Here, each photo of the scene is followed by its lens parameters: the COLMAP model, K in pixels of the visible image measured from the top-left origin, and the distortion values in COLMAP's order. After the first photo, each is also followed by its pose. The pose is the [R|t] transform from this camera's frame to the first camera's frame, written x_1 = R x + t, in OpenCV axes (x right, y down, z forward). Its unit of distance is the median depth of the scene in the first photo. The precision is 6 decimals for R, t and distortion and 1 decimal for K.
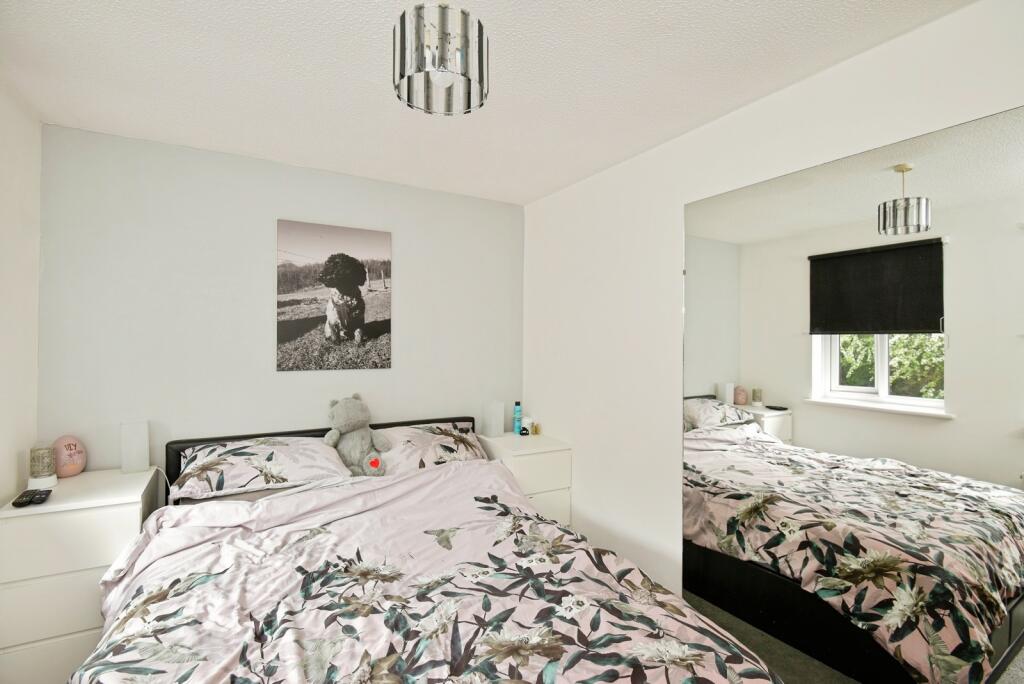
lens RADIAL K [[469.1, 0, 518.6], [0, 469.1, 344.0], [0, 0, 1]] dist [-0.012775, -0.000650]
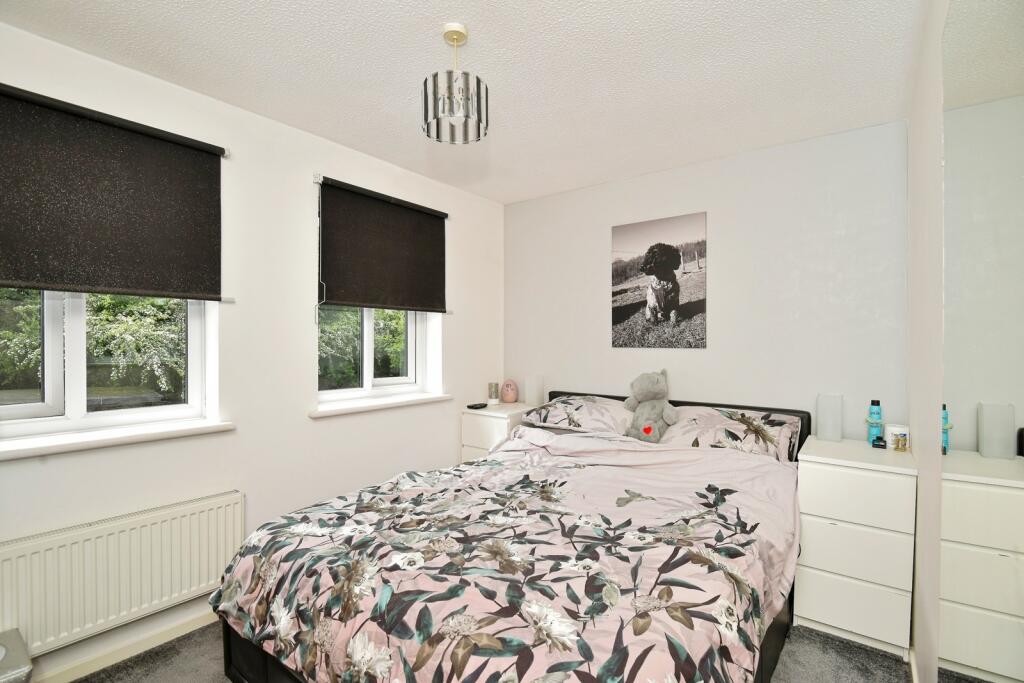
lens RADIAL K [[469.1, 0, 518.6], [0, 469.1, 343.5], [0, 0, 1]] dist [-0.012775, -0.000650]
pose [[0.378320, -0.001126, -0.925674, 0.657322], [-0.008580, 0.999952, -0.004723, 0.066212], [0.925635, 0.009729, 0.378292, 0.337238]]
